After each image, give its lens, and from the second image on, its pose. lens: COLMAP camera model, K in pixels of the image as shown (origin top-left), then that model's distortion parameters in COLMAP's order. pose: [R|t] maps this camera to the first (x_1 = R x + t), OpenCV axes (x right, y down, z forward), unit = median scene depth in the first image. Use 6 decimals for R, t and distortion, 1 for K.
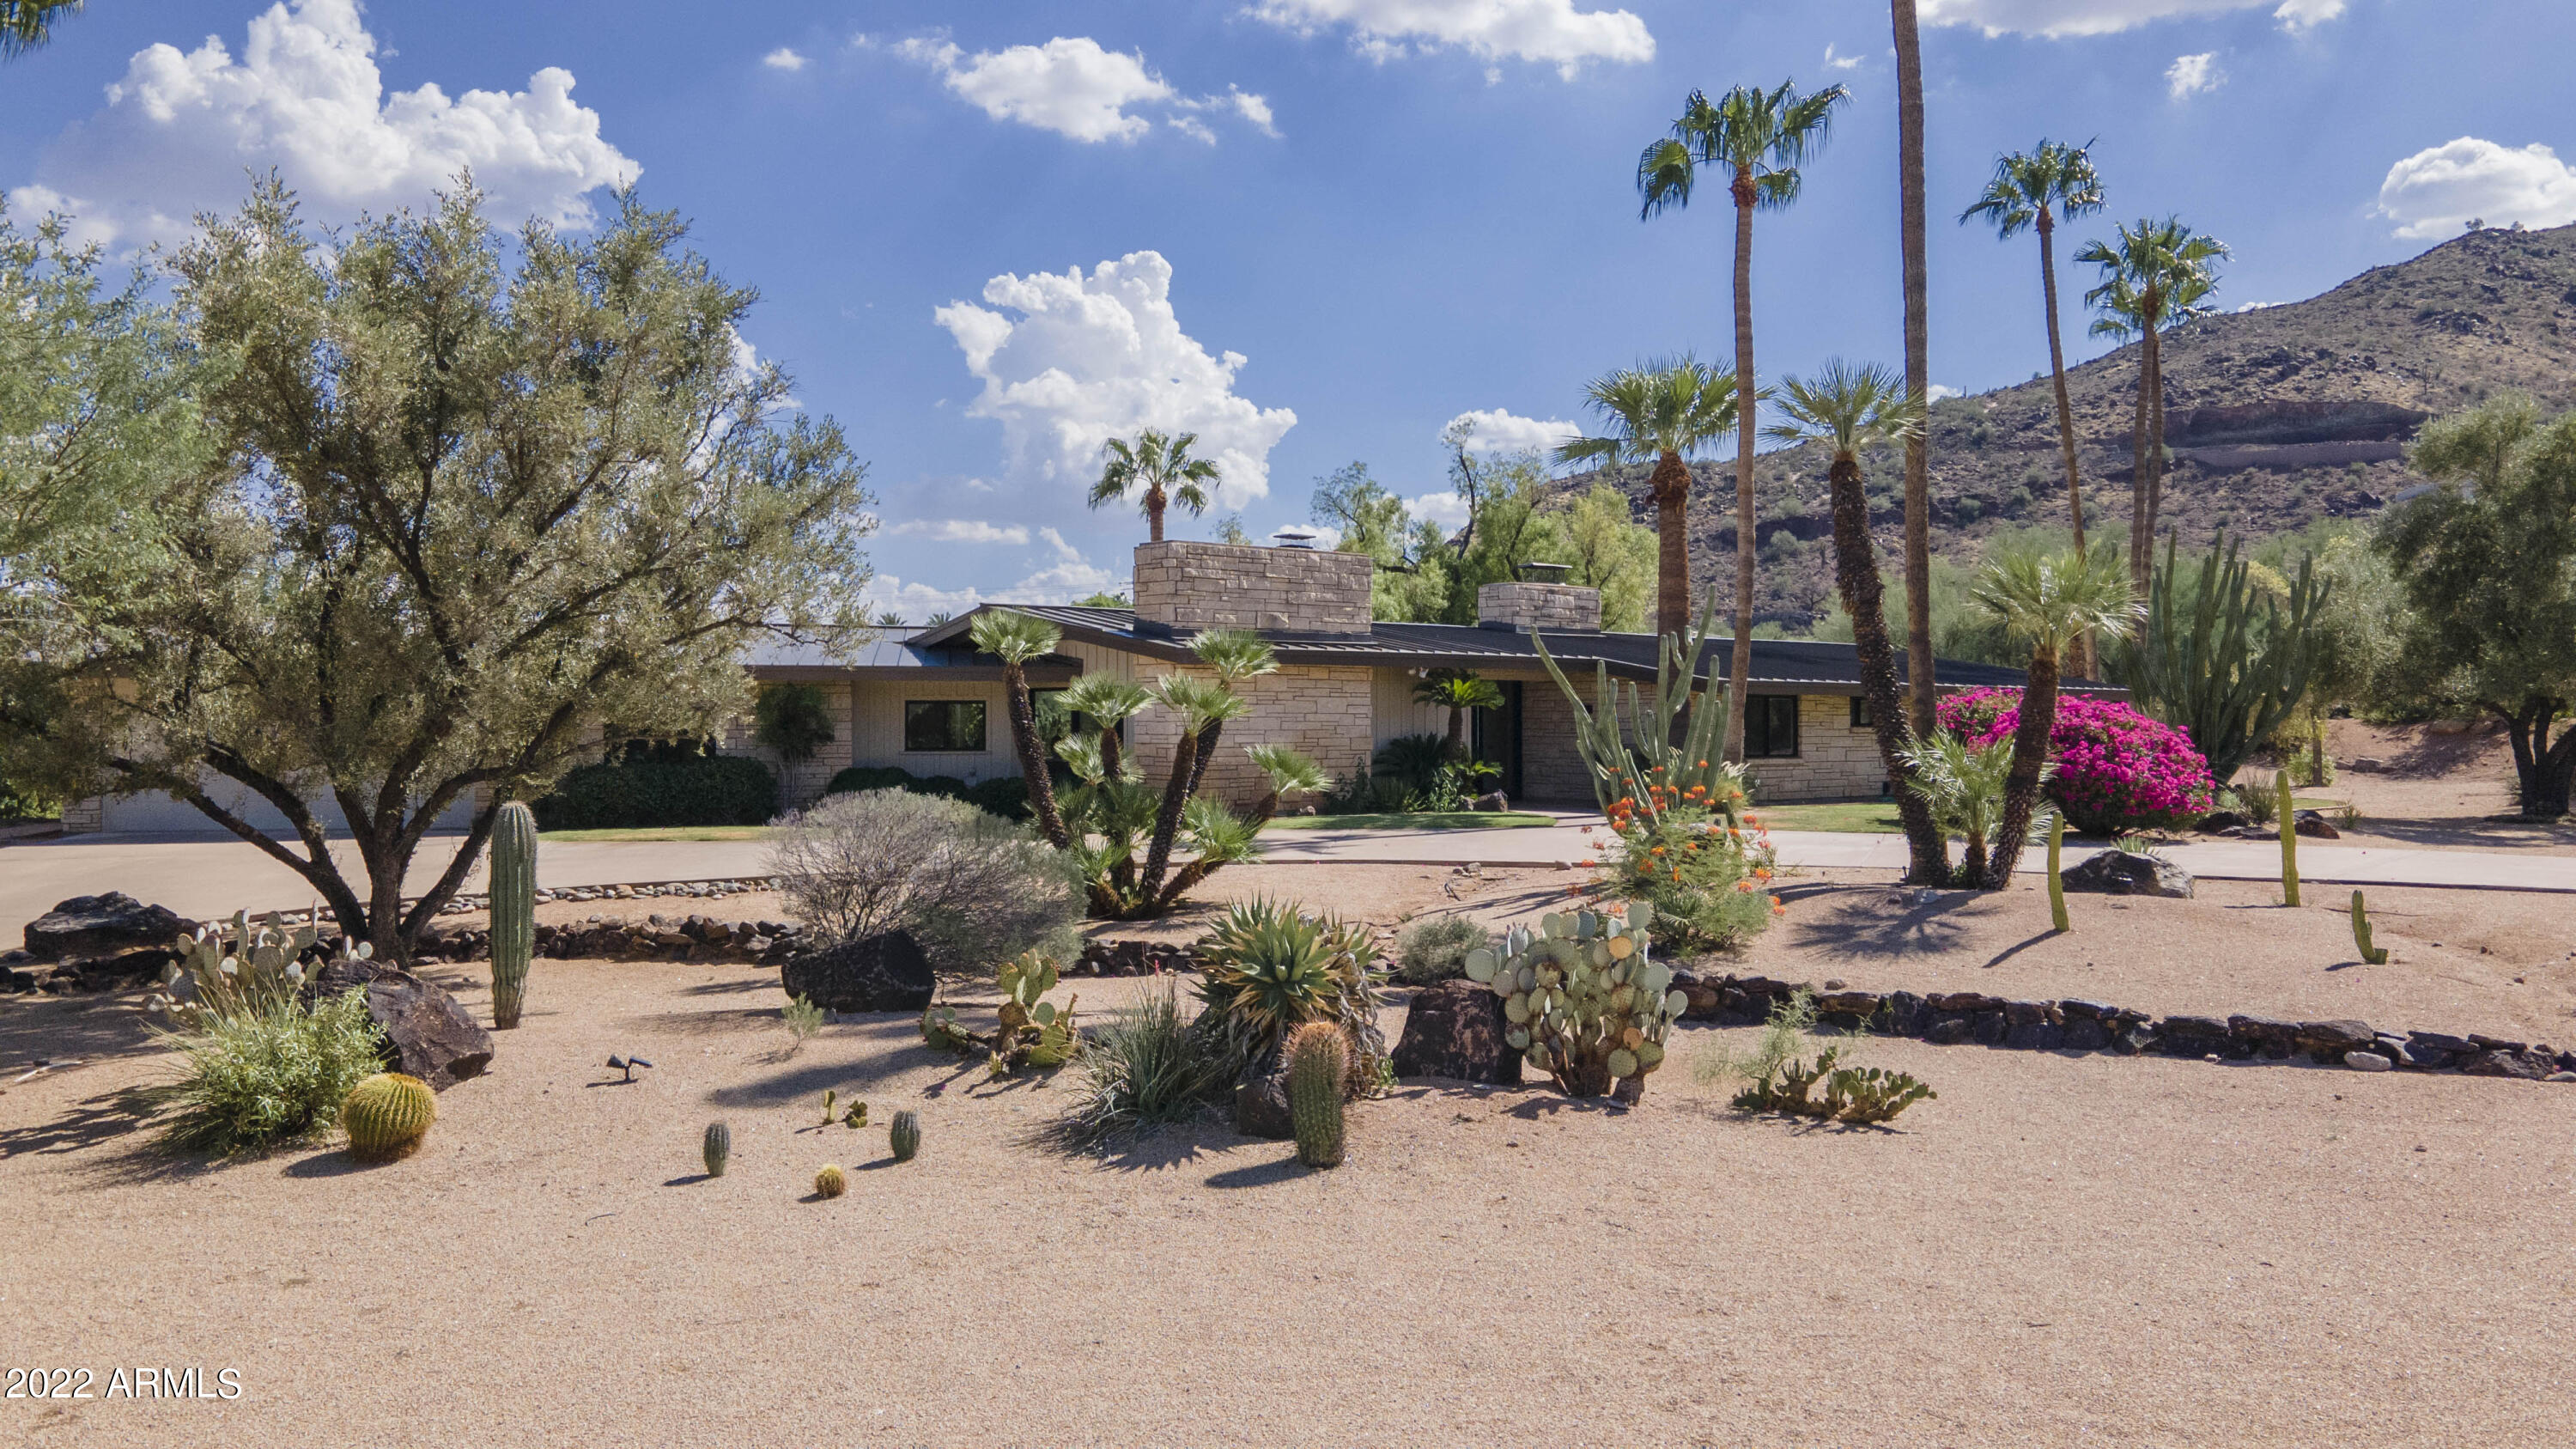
lens RADIAL K [[1885.7, 0, 1287.1], [0, 1885.7, 715.0], [0, 0, 1]] dist [0.015232, 0.049265]
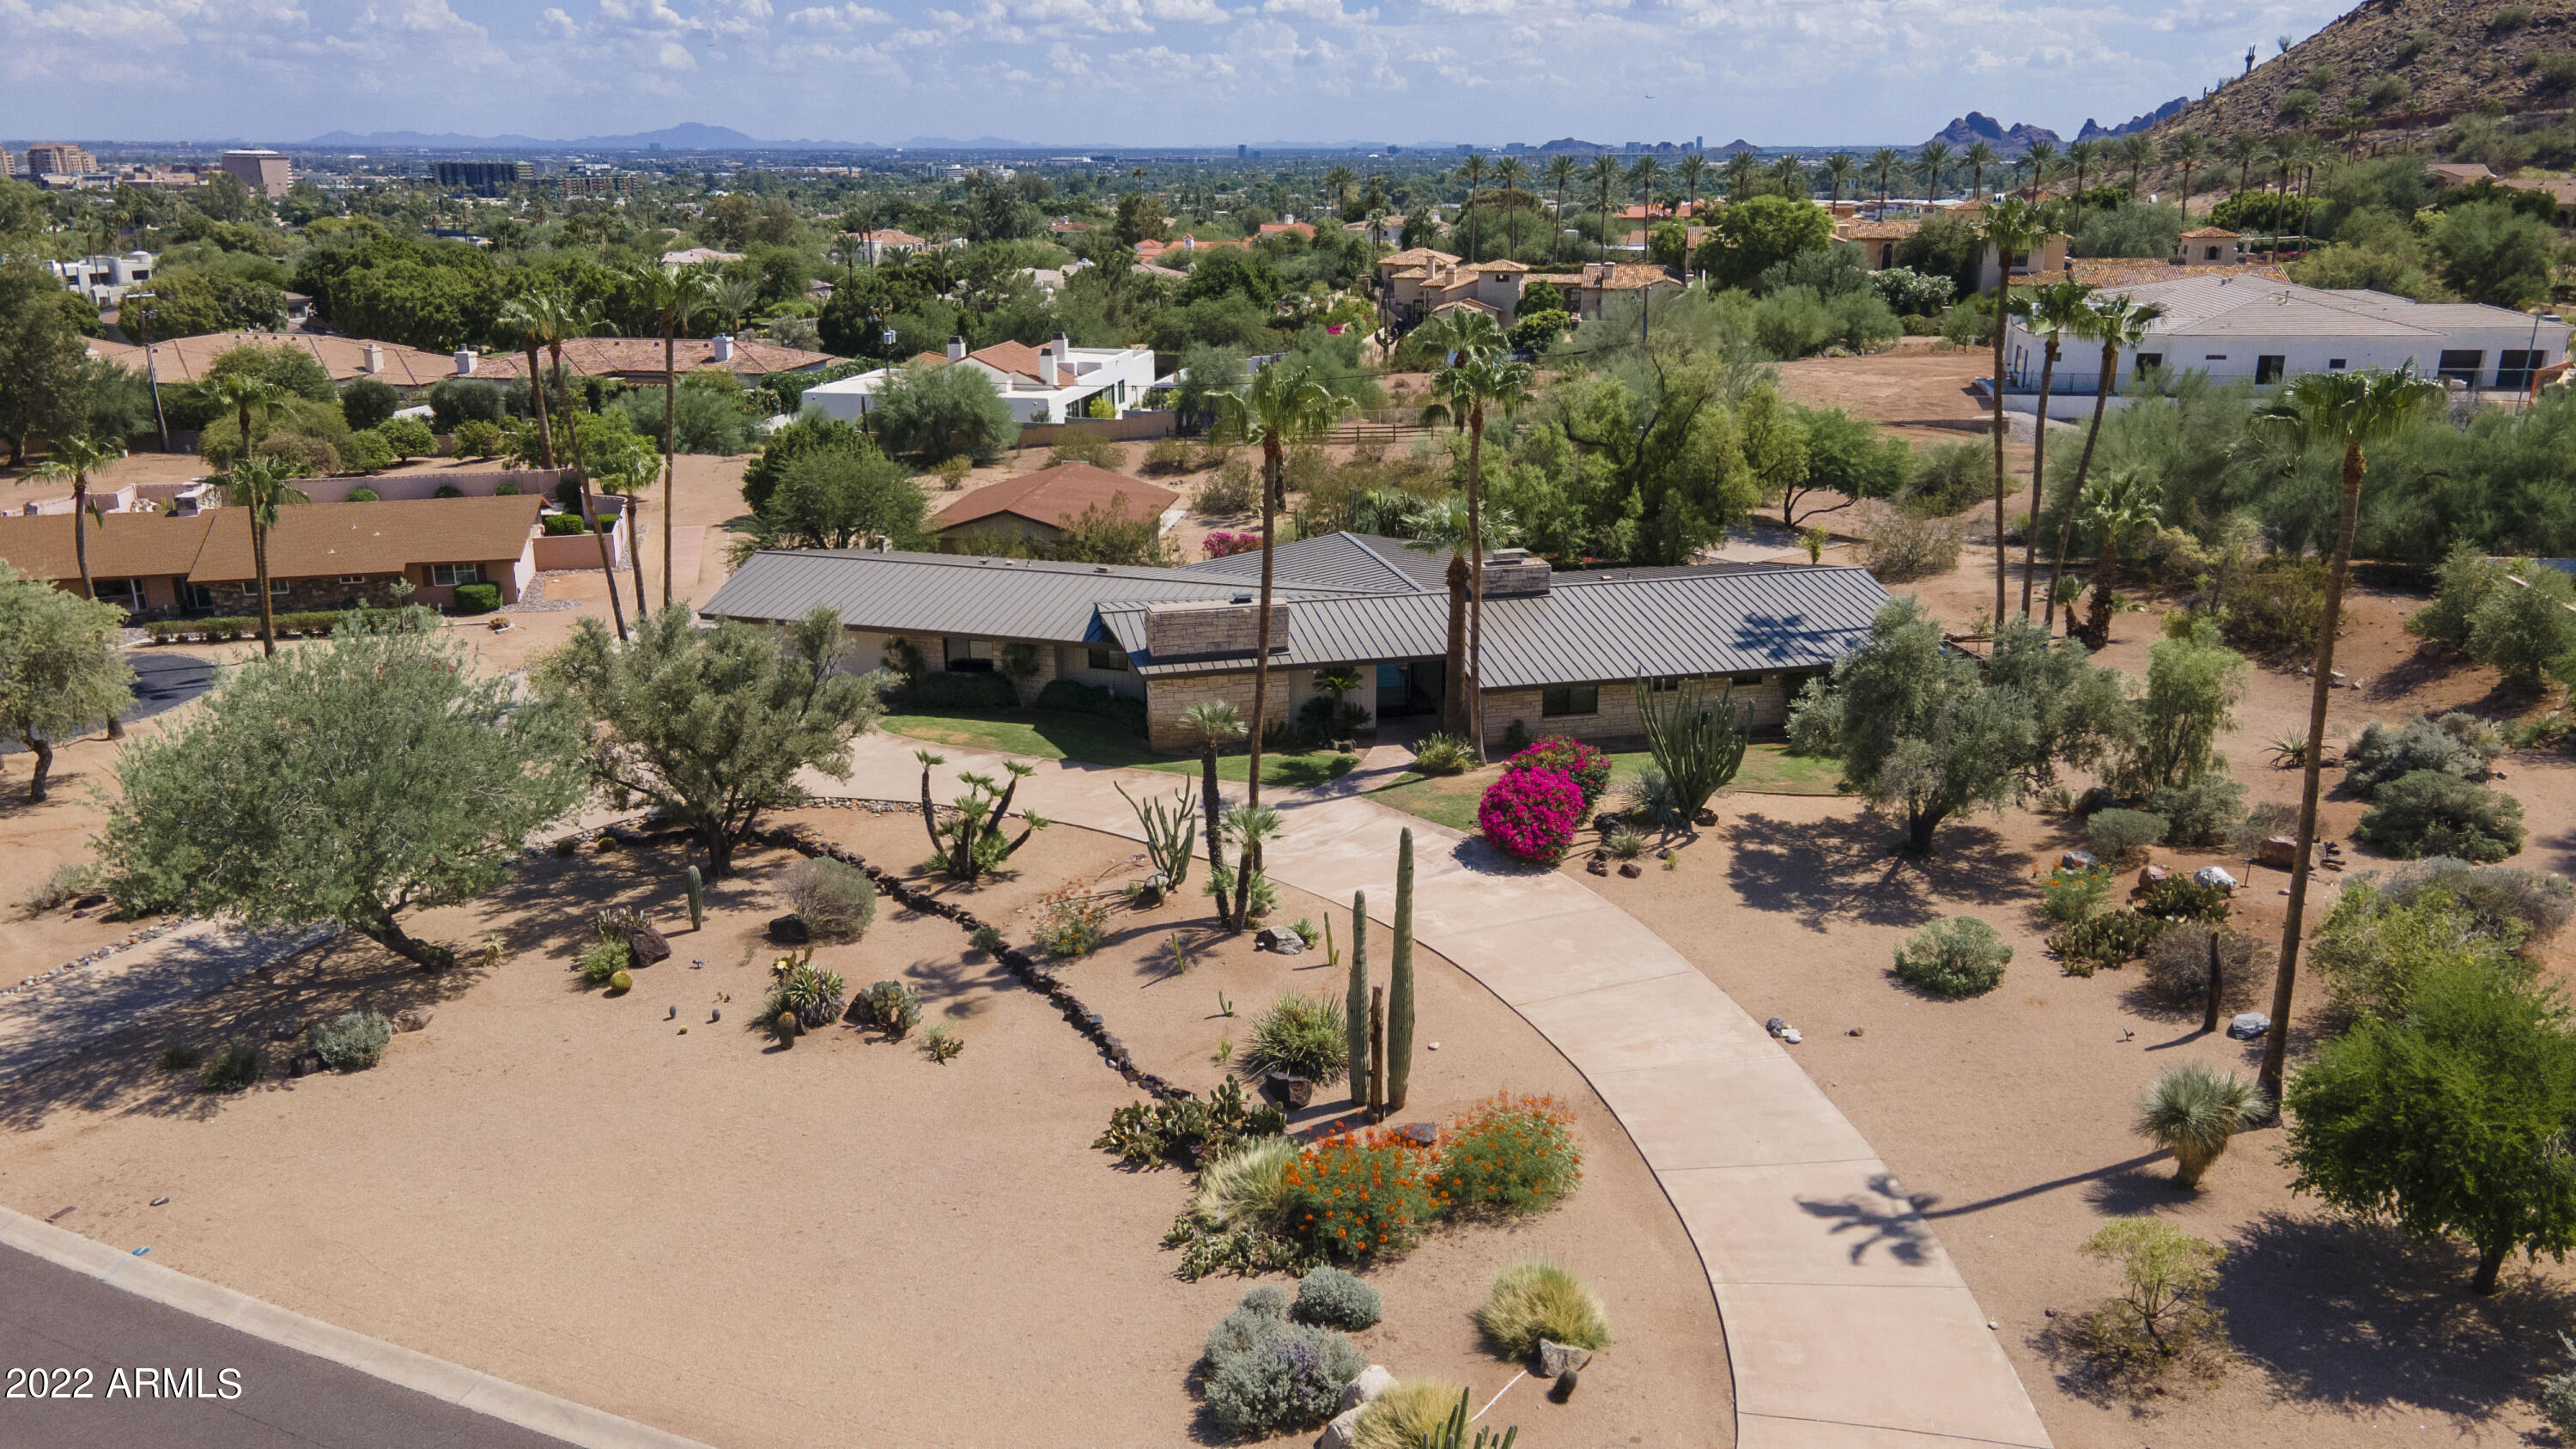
lens RADIAL K [[1885.7, 0, 1290.0], [0, 1885.7, 732.0], [0, 0, 1]] dist [0.015232, 0.049265]
pose [[0.892117, 0.132152, -0.432046, 0.889942], [0.005426, 0.953064, 0.302722, -0.544915], [0.451773, -0.272407, 0.849527, -0.583579]]
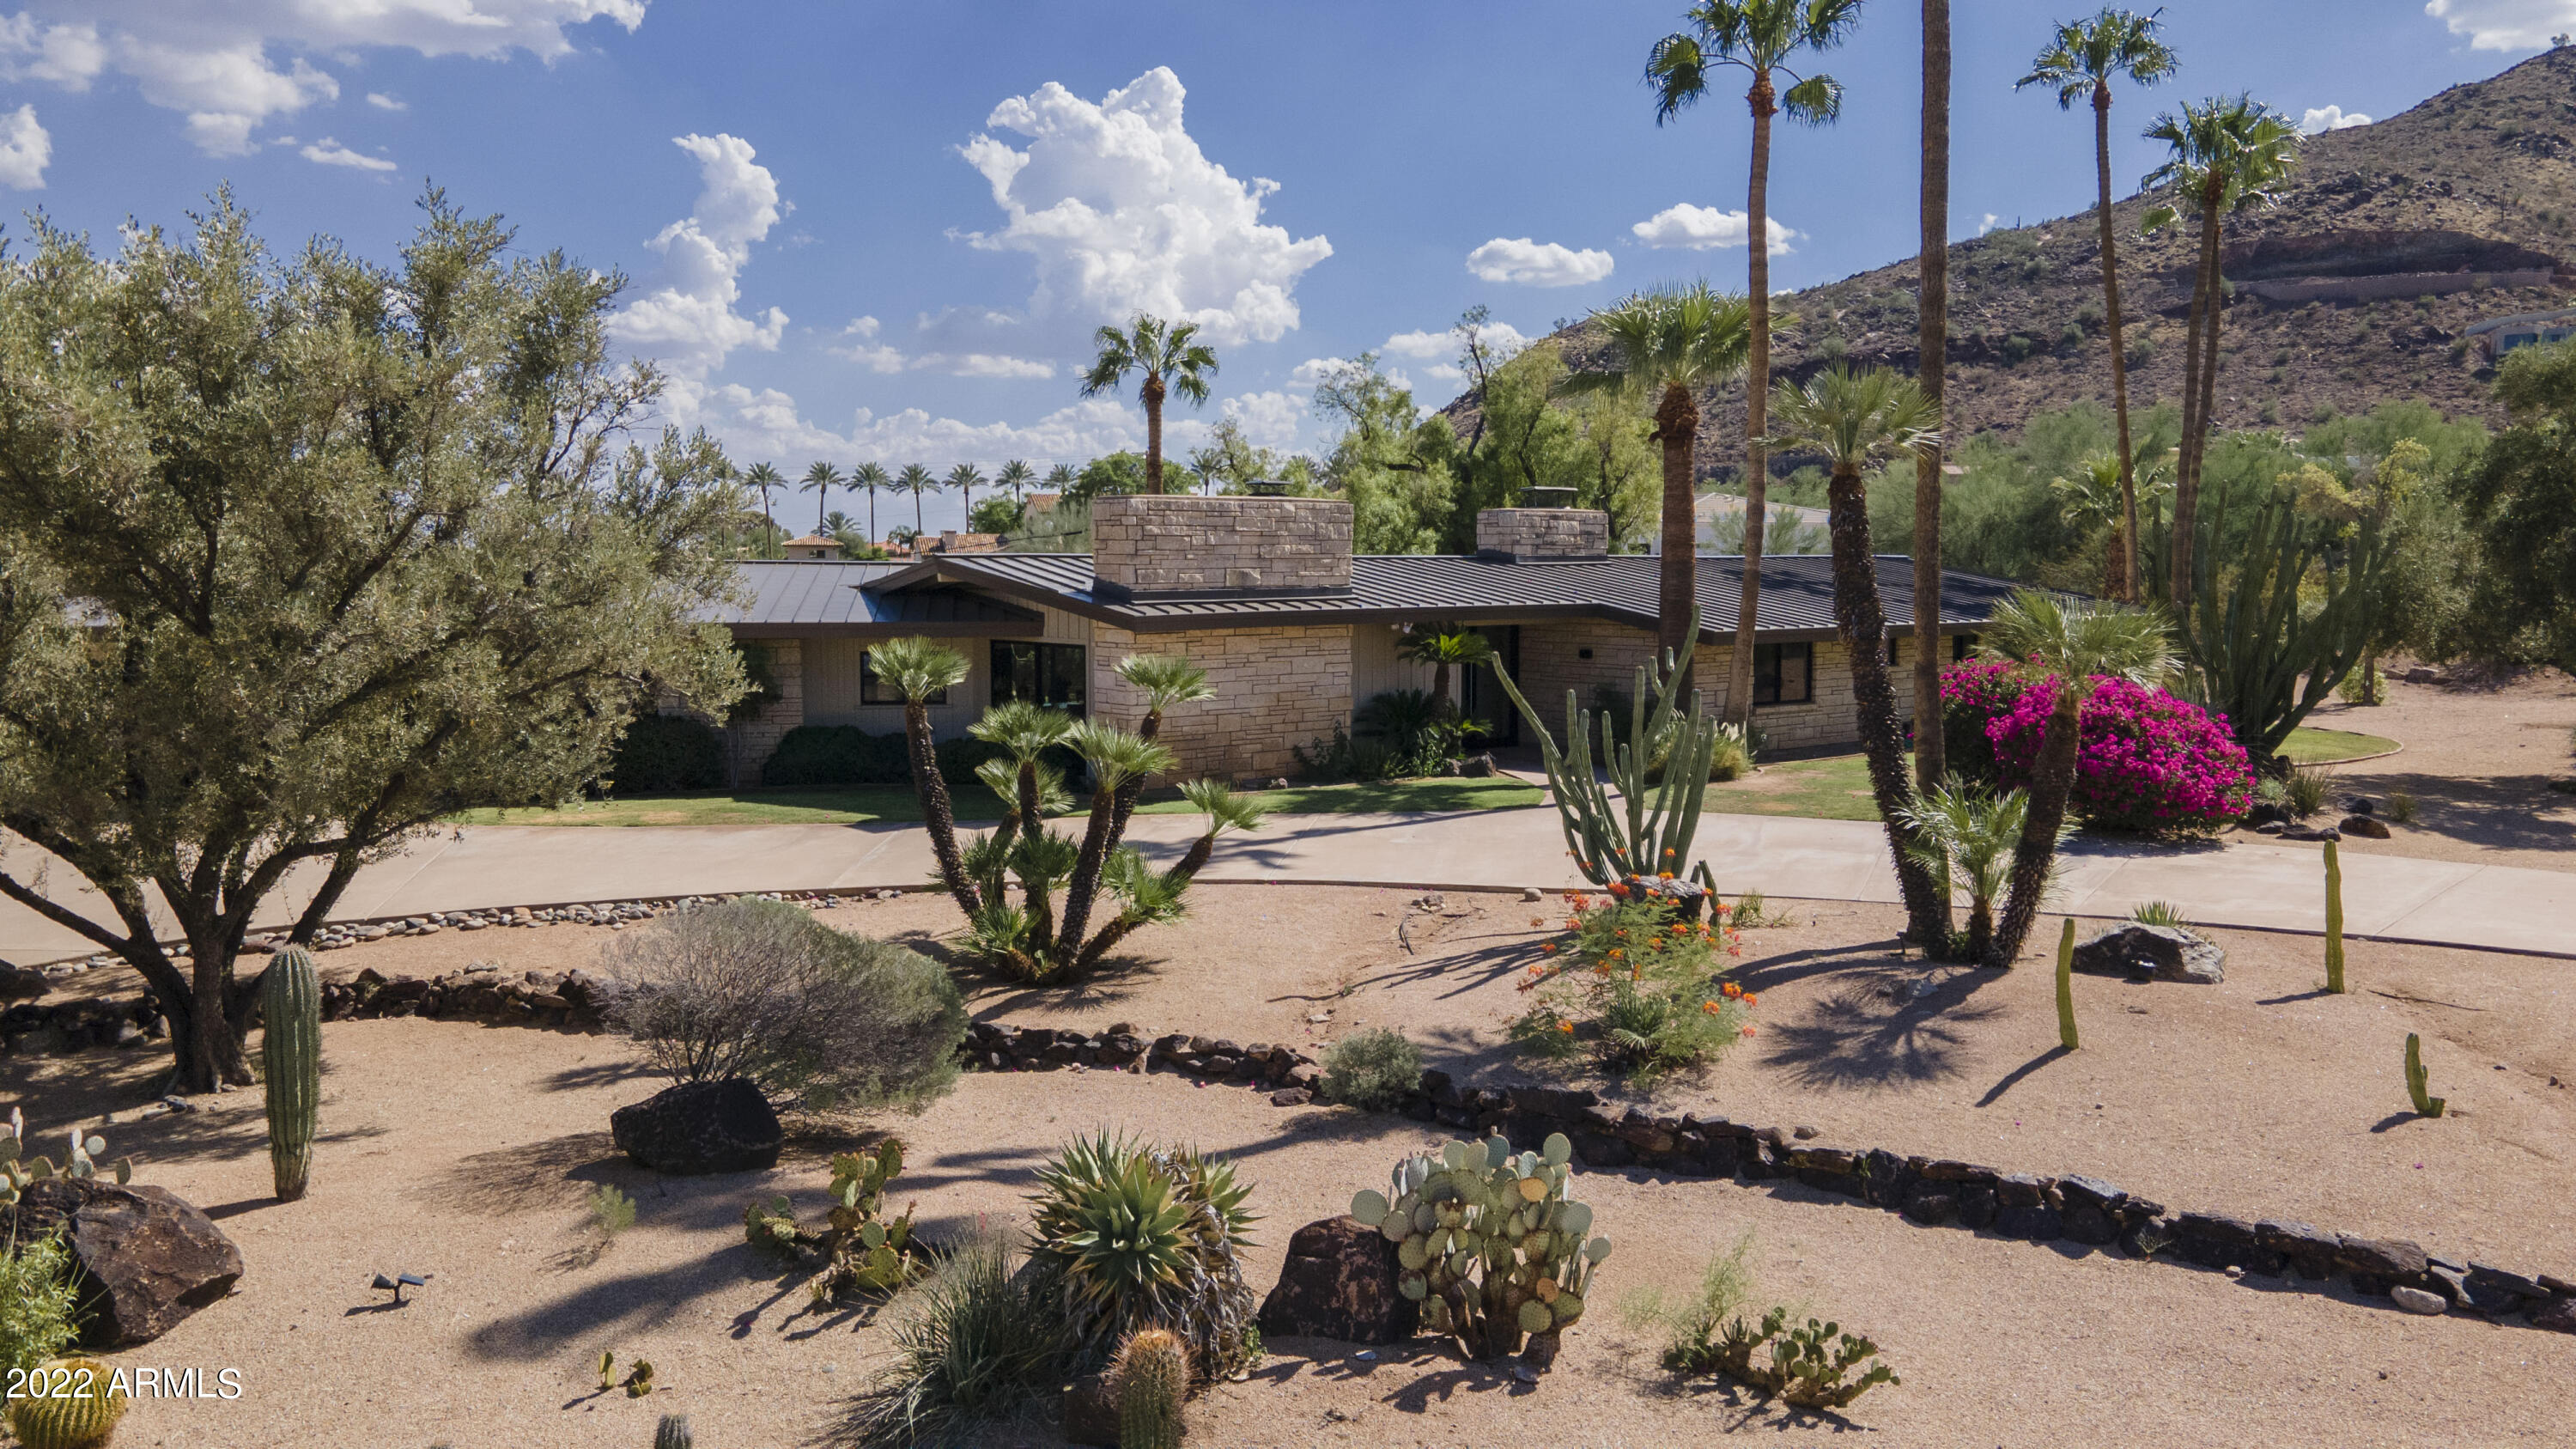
lens RADIAL K [[1885.7, 0, 1287.9], [0, 1885.7, 715.3], [0, 0, 1]] dist [0.015232, 0.049265]
pose [[0.999830, 0.001025, -0.018400, 0.032520], [0.000569, 0.996255, 0.086457, -0.064330], [0.018419, -0.086453, 0.996086, 0.067823]]
